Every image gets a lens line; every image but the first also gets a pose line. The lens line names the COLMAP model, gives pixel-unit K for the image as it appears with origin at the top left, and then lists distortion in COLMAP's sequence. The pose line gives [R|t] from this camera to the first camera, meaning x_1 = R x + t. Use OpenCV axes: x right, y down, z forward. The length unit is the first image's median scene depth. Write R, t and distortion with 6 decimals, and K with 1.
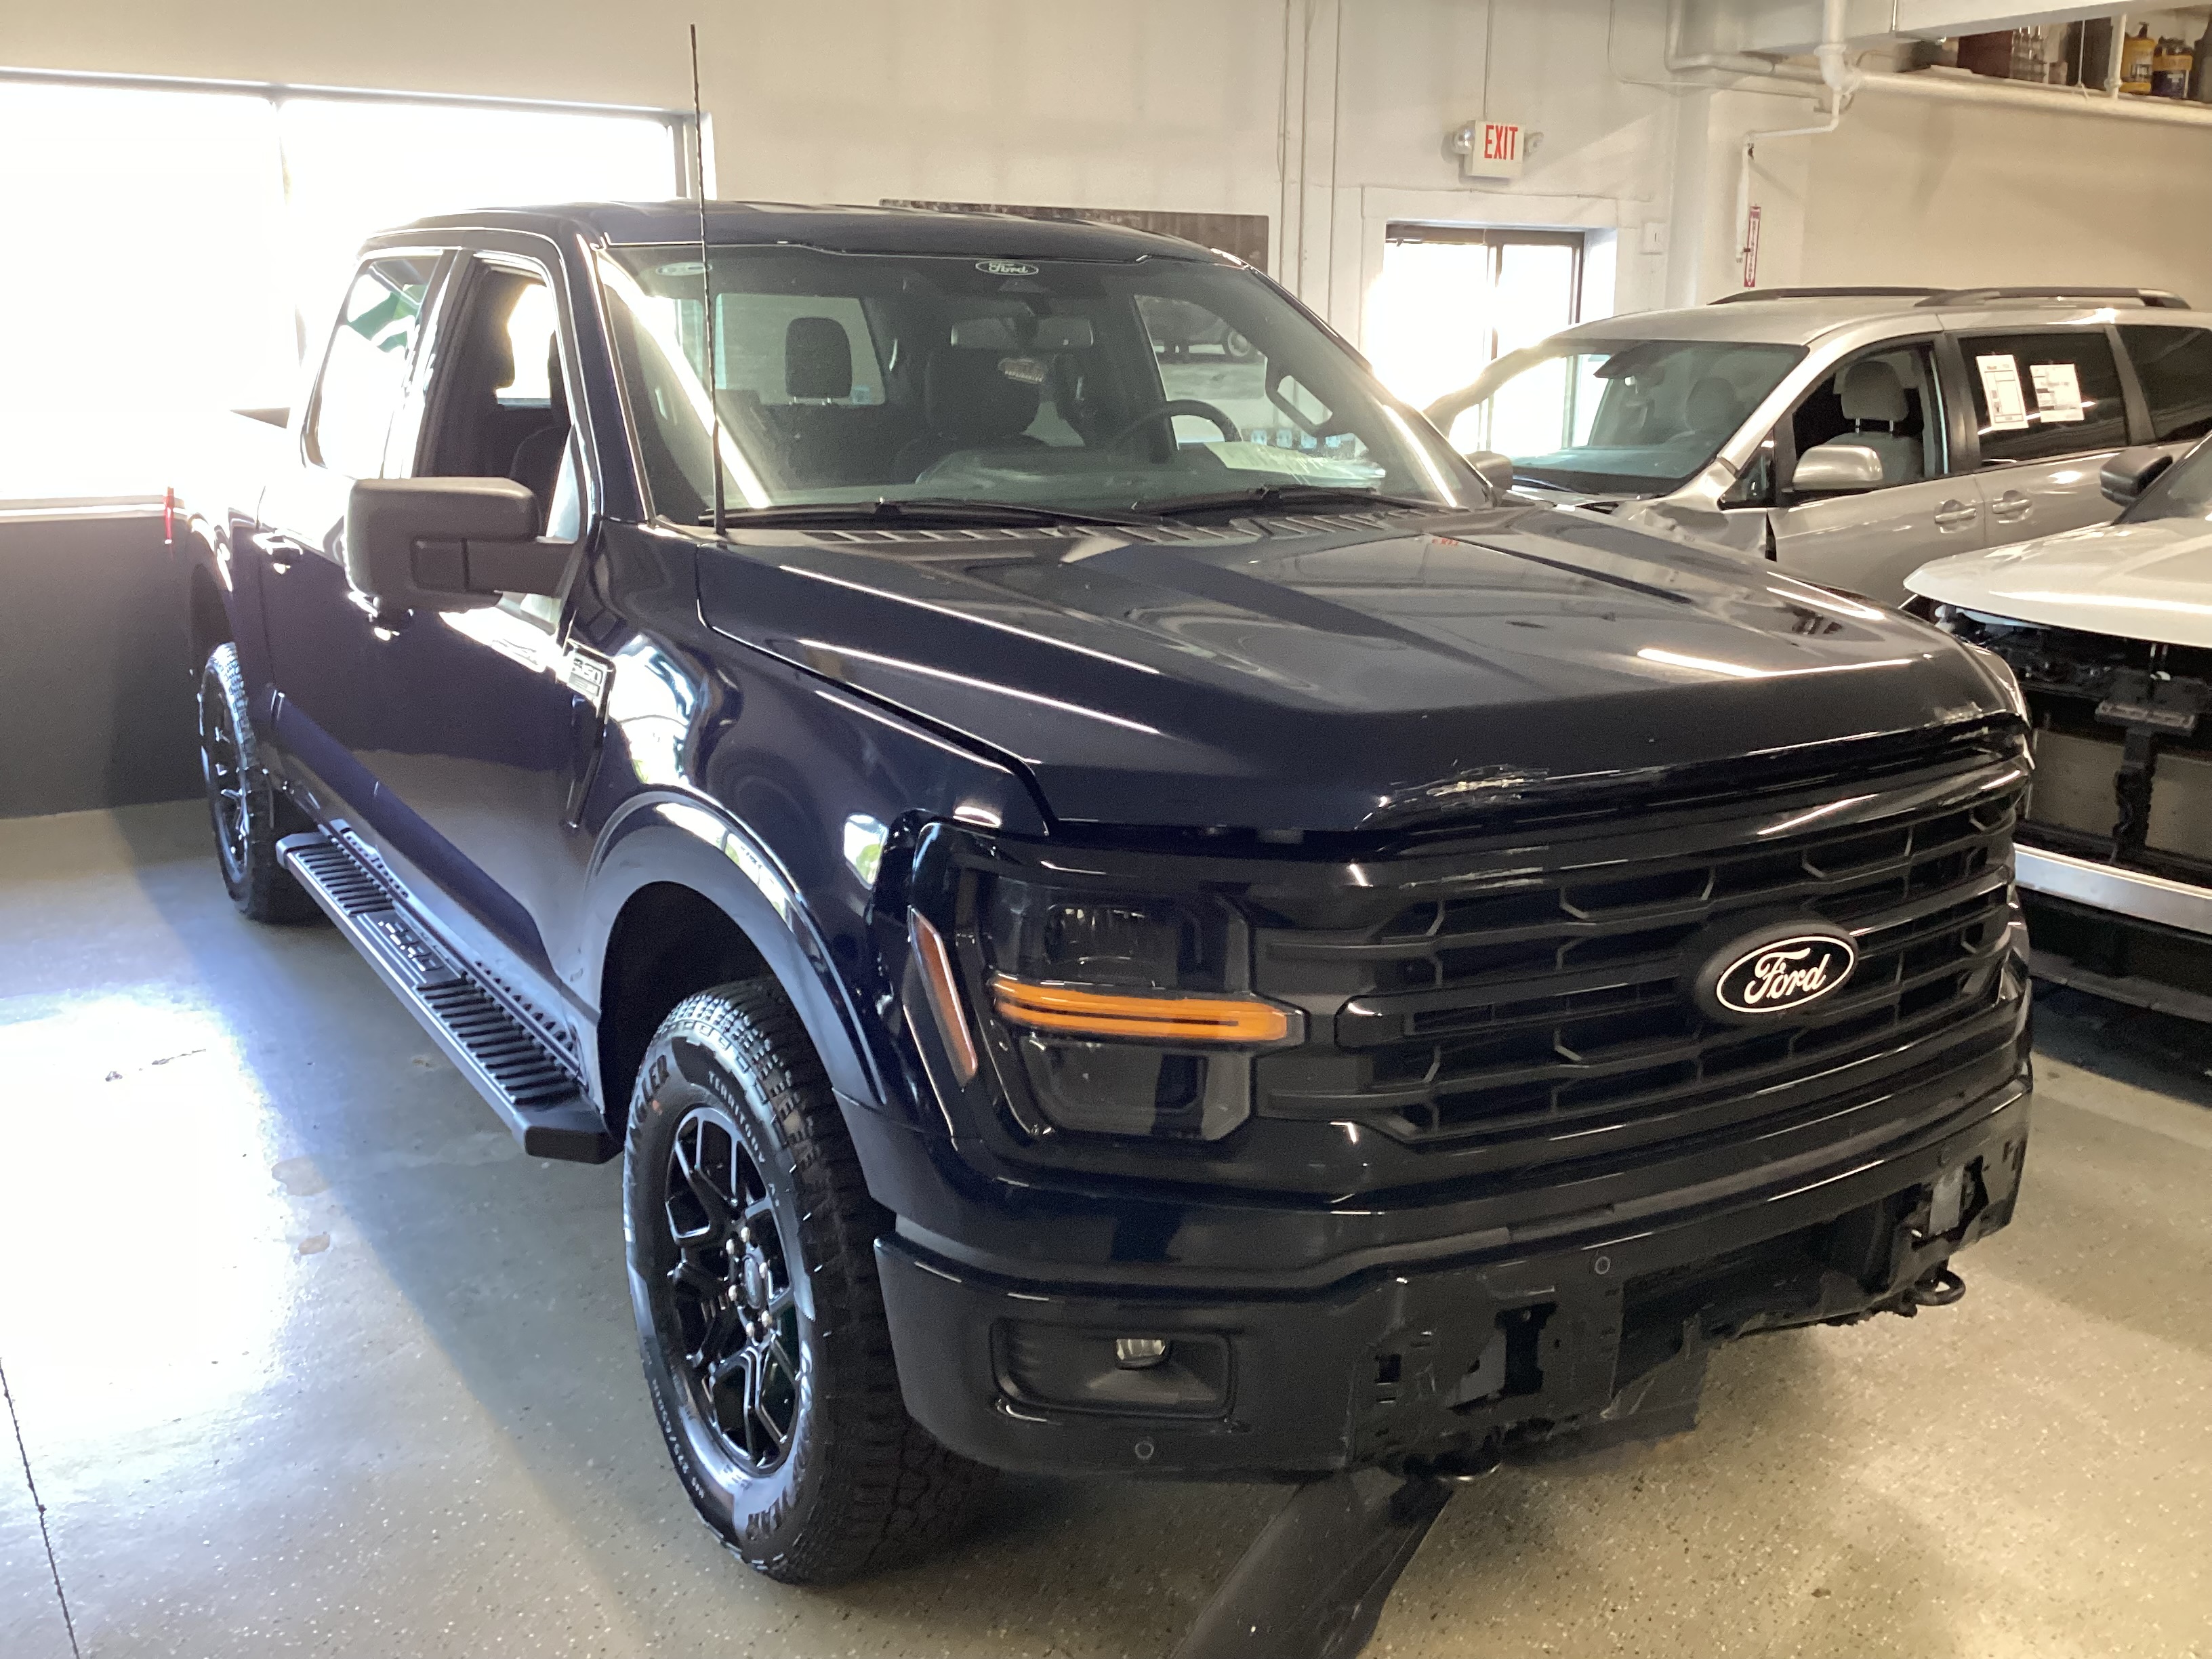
lens RADIAL K [[2075.0, 0, 1106.0], [0, 2075.0, 829.5], [0, 0, 1]] dist [0.154599, -0.368430]
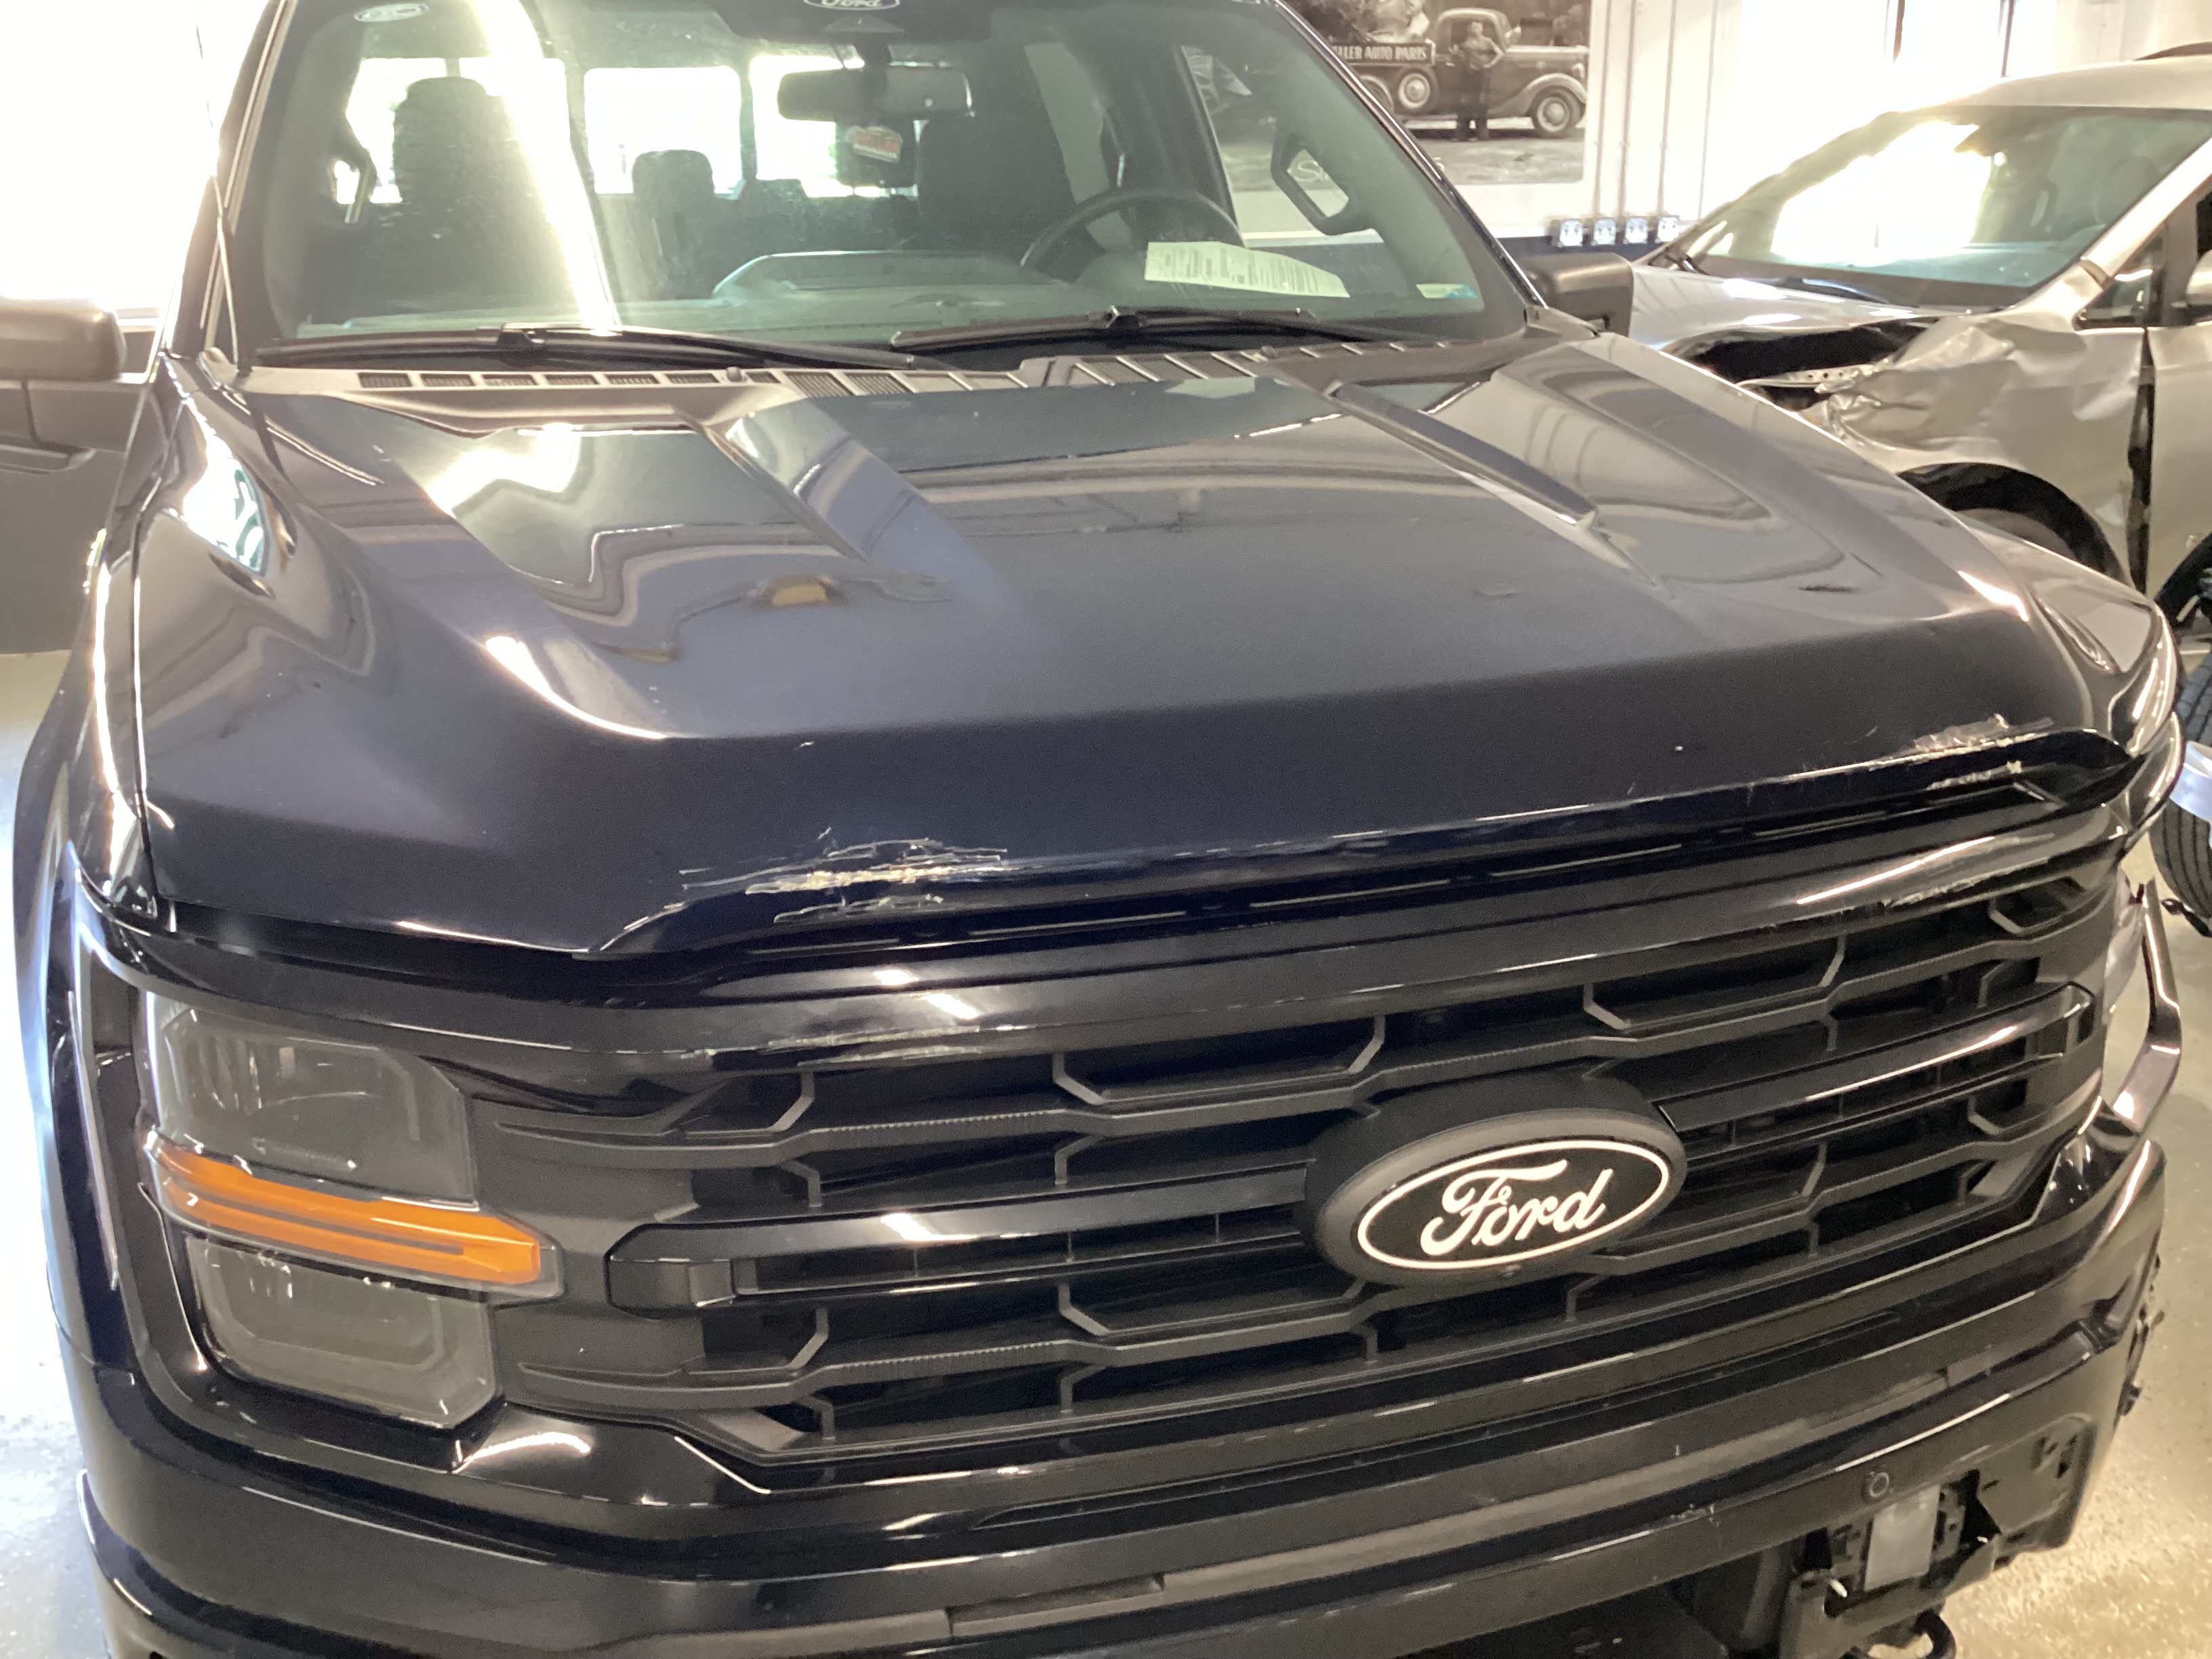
lens RADIAL K [[2075.0, 0, 1106.0], [0, 2075.0, 829.5], [0, 0, 1]] dist [0.154599, -0.368430]
pose [[0.974020, 0.059814, -0.218419, 0.327948], [-0.039494, 0.994574, 0.096244, -0.081266], [0.222991, -0.085117, 0.971097, 0.424603]]
